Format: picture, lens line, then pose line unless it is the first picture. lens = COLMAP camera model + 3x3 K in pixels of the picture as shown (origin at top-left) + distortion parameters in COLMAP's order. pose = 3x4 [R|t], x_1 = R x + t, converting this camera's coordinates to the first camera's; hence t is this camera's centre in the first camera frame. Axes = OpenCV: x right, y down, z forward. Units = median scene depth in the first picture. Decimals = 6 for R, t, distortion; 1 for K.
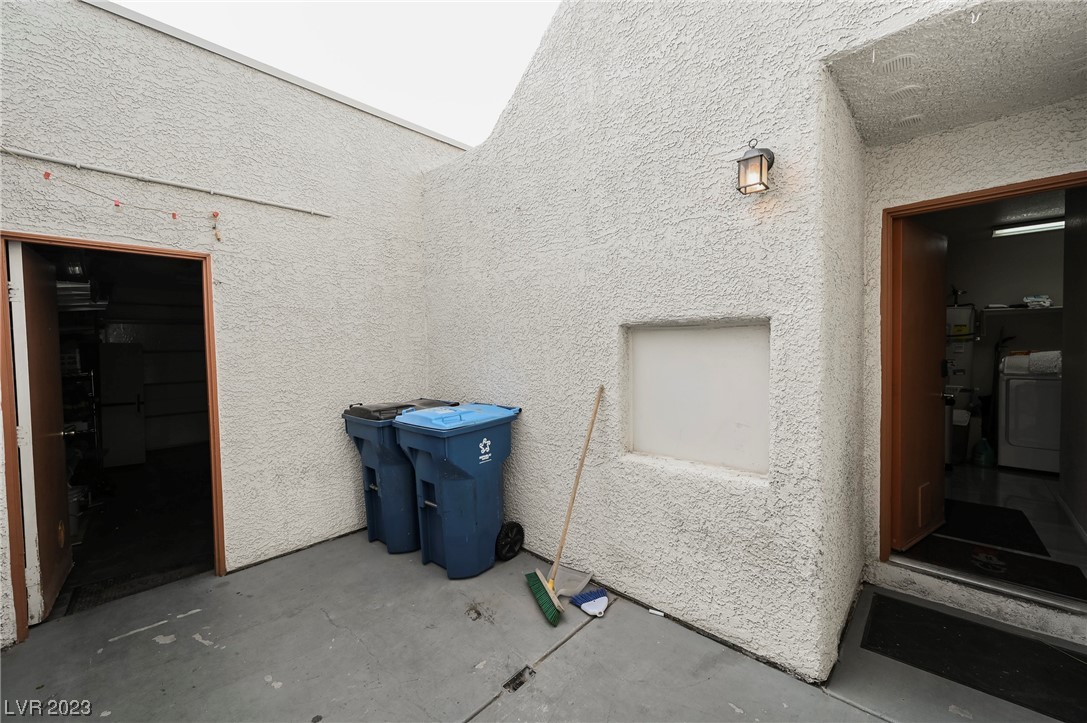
lens RADIAL K [[432.8, 0, 538.4], [0, 432.8, 362.0], [0, 0, 1]] dist [-0.000702, 0.000350]
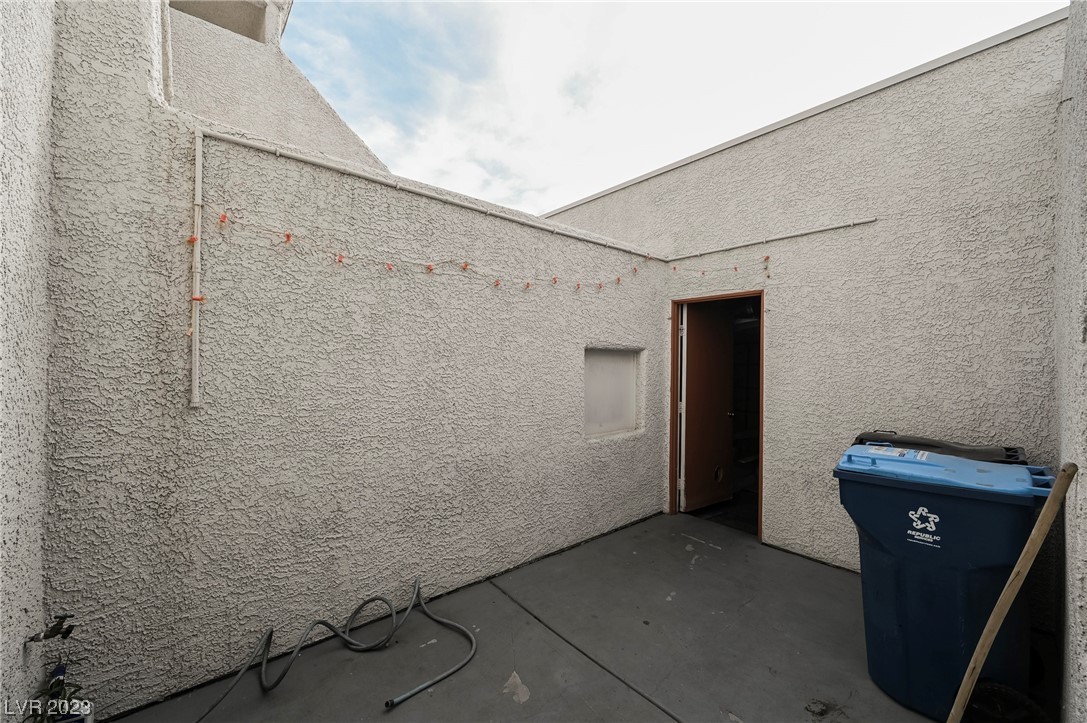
lens RADIAL K [[432.8, 0, 538.5], [0, 432.8, 358.1], [0, 0, 1]] dist [-0.000702, 0.000350]
pose [[-0.117610, 0.009008, -0.993019, 0.572749], [-0.044044, 0.998928, 0.014278, -0.032372], [0.992083, 0.045416, -0.117087, 0.470486]]
